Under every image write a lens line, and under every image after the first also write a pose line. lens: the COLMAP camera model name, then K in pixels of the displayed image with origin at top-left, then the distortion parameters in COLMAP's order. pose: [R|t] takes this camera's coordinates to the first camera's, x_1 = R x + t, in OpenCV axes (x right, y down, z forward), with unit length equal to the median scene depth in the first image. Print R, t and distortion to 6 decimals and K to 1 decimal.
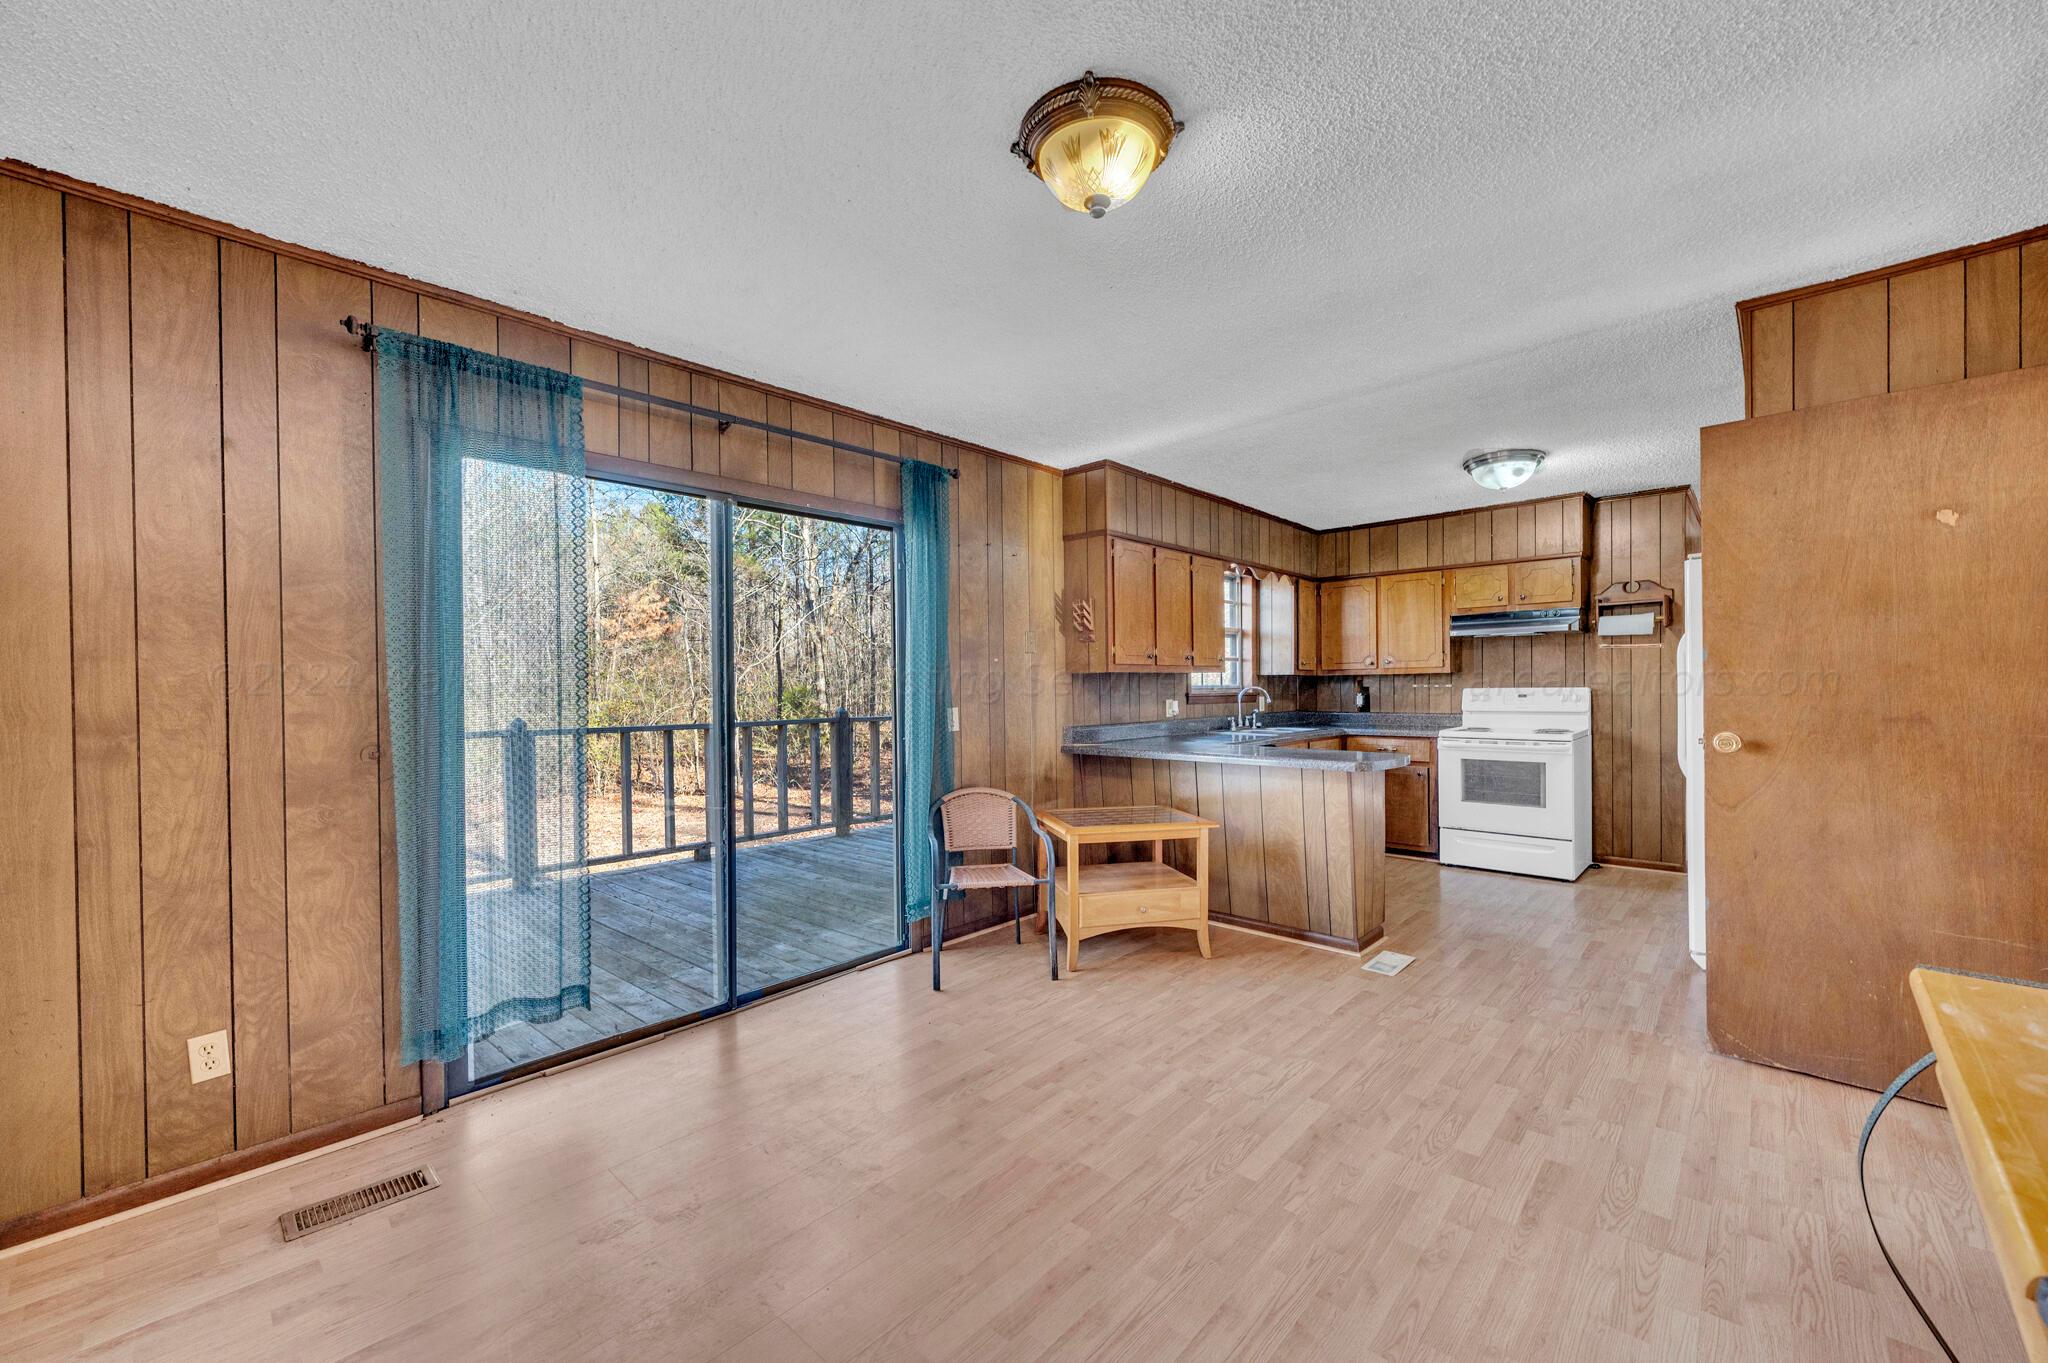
lens RADIAL K [[815.3, 0, 1023.9], [0, 815.3, 693.4], [0, 0, 1]] dist [-0.000255, -0.000158]
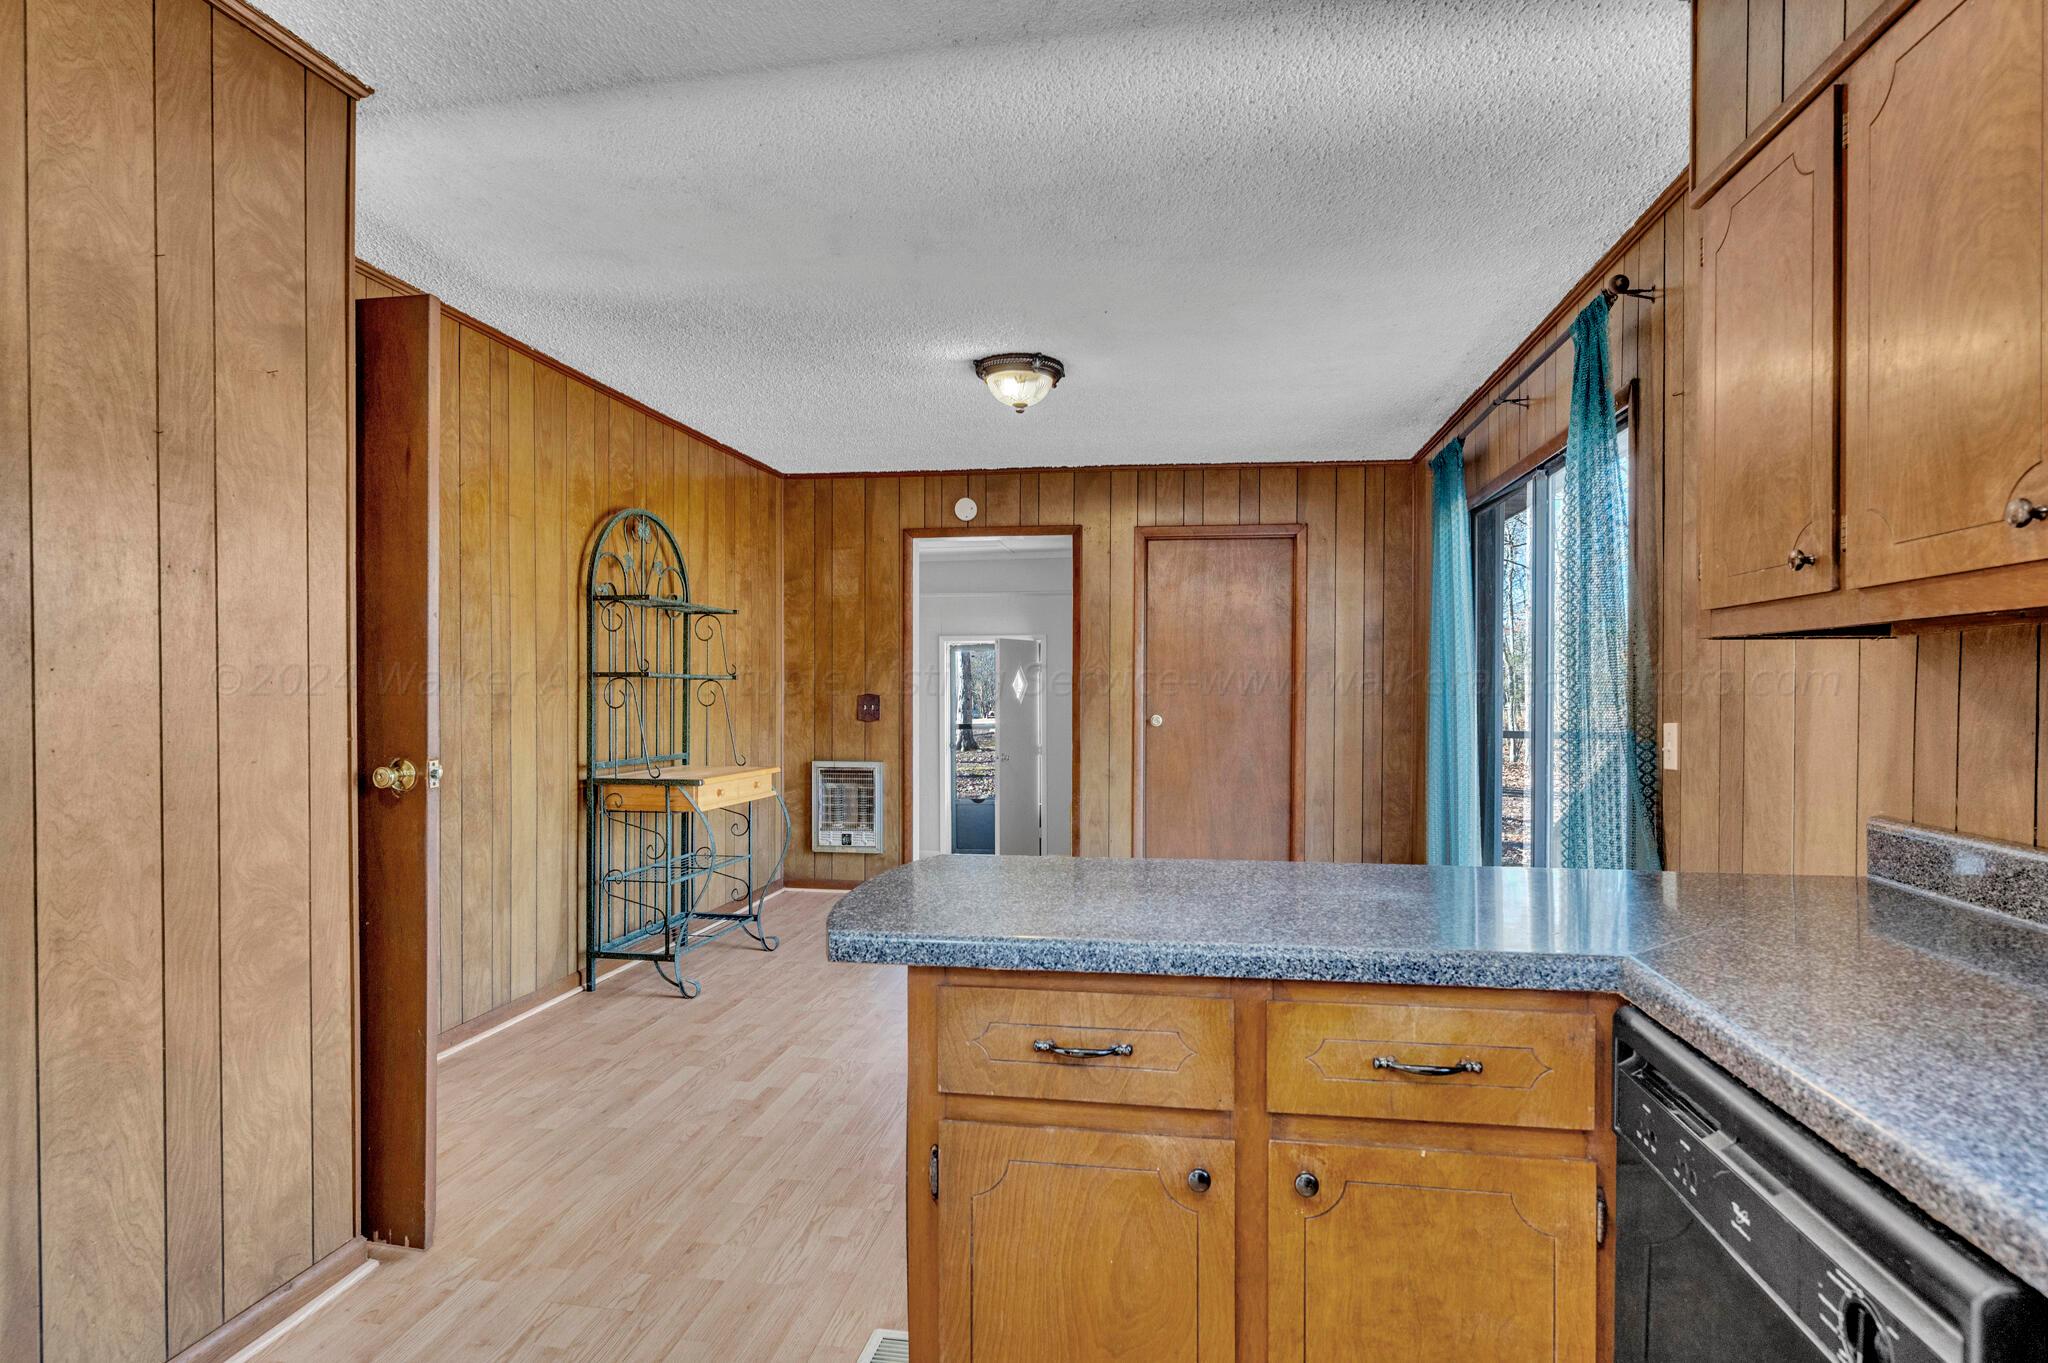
lens RADIAL K [[1081.3, 0, 1023.9], [0, 1081.3, 695.3], [0, 0, 1]] dist [0.001457, 0.000970]
pose [[-0.837192, 0.013674, -0.546738, 0.440490], [0.001448, 0.999739, 0.022785, -0.011271], [0.546907, 0.018284, -0.836994, 0.958881]]
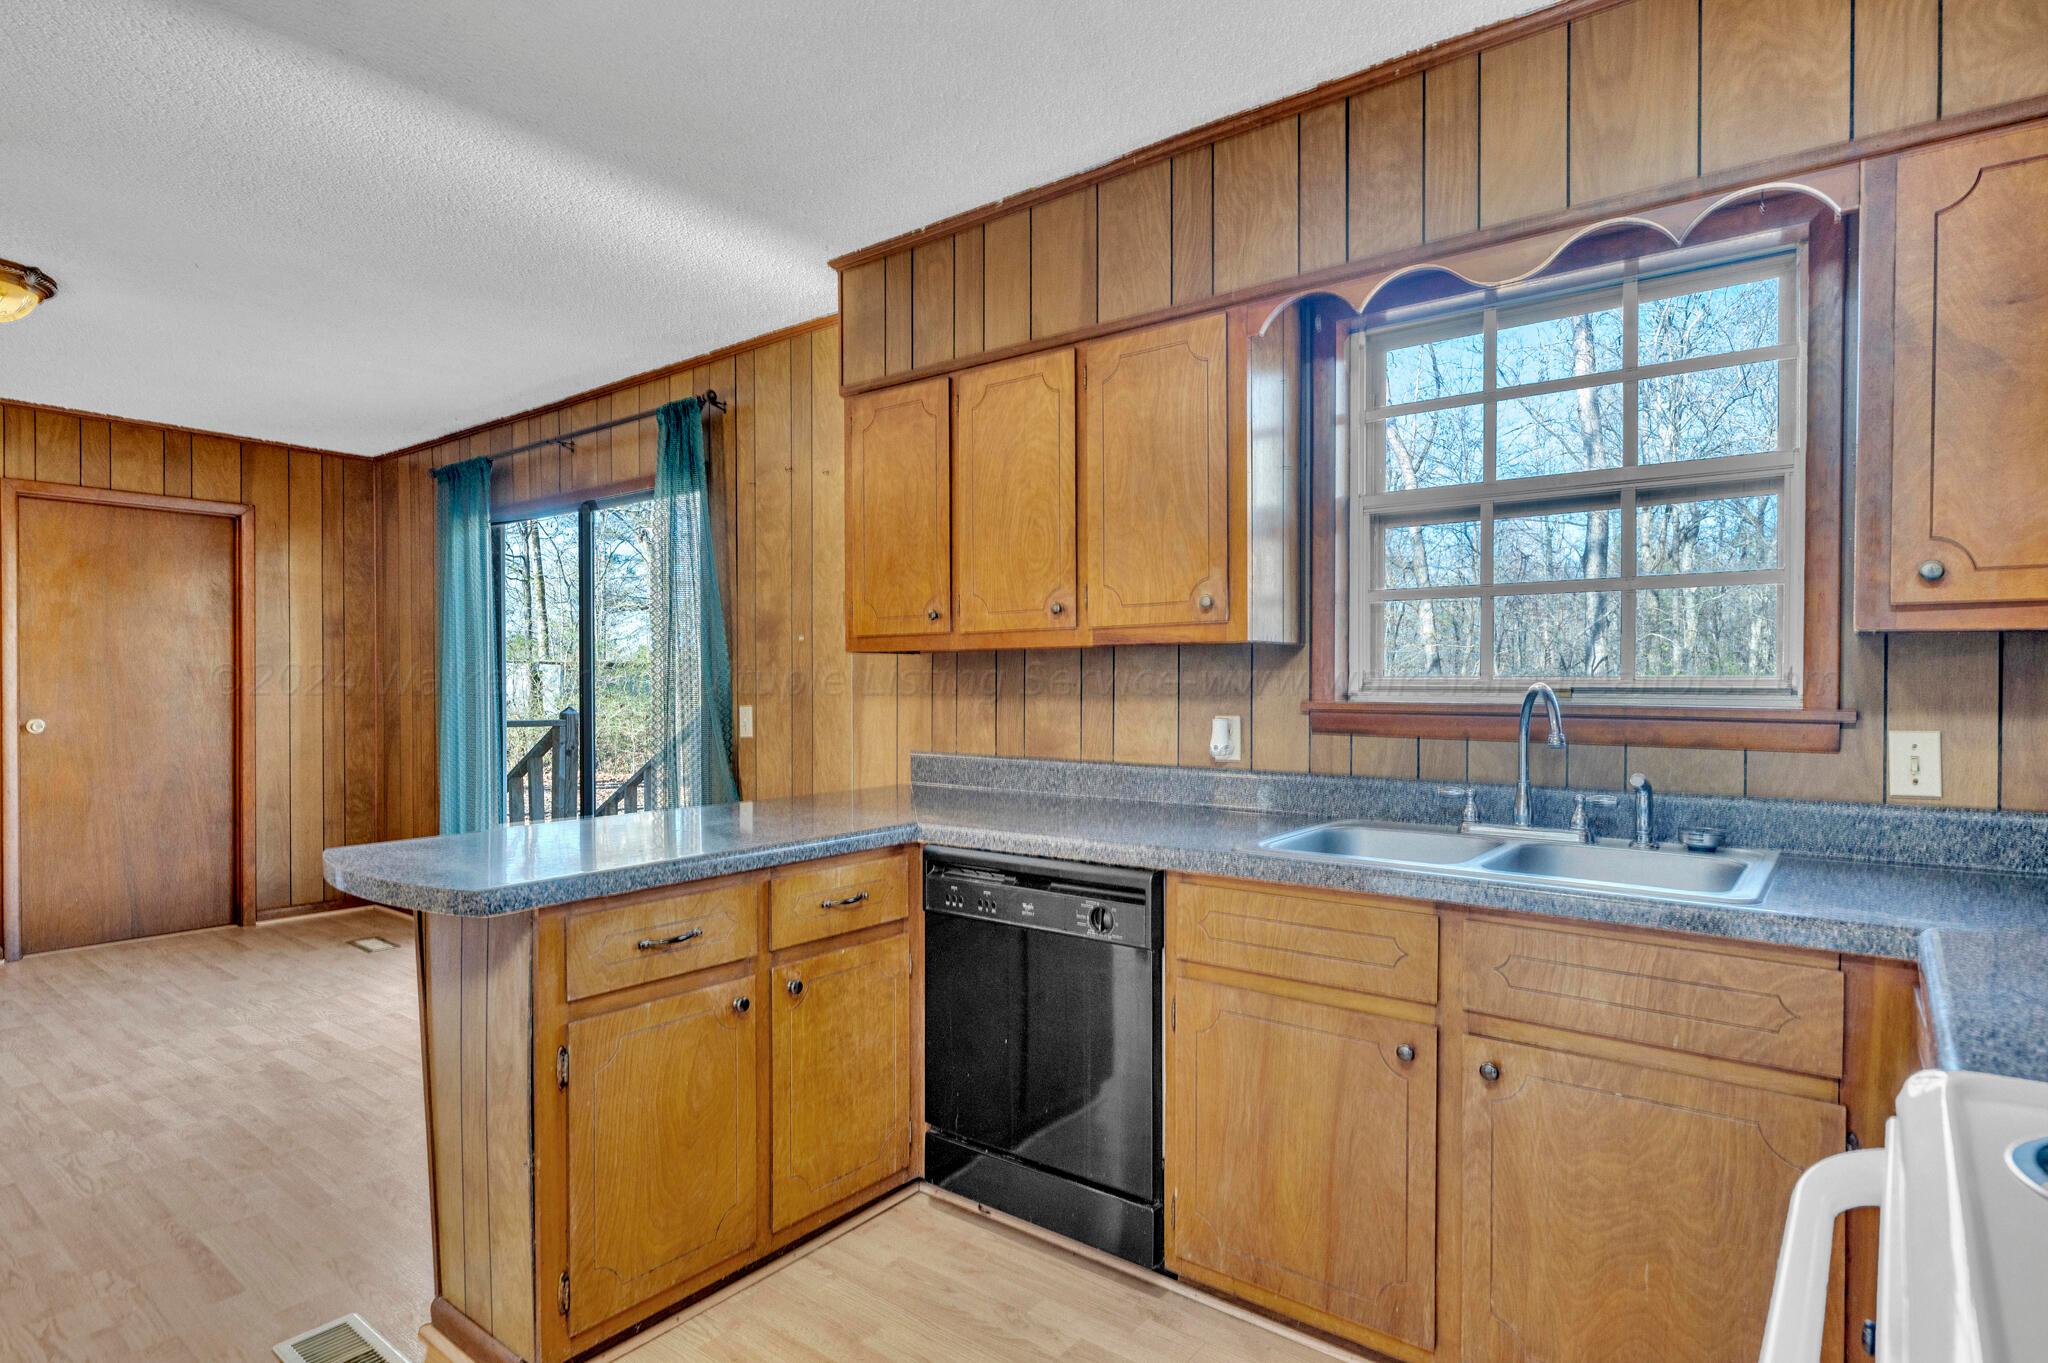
lens RADIAL K [[1081.3, 0, 1023.9], [0, 1081.3, 695.3], [0, 0, 1]] dist [0.001457, 0.000970]
pose [[0.069590, 0.023160, -0.997307, 0.654973], [-0.008945, 0.999705, 0.022592, -0.012111], [0.997536, 0.007348, 0.069776, 0.845897]]
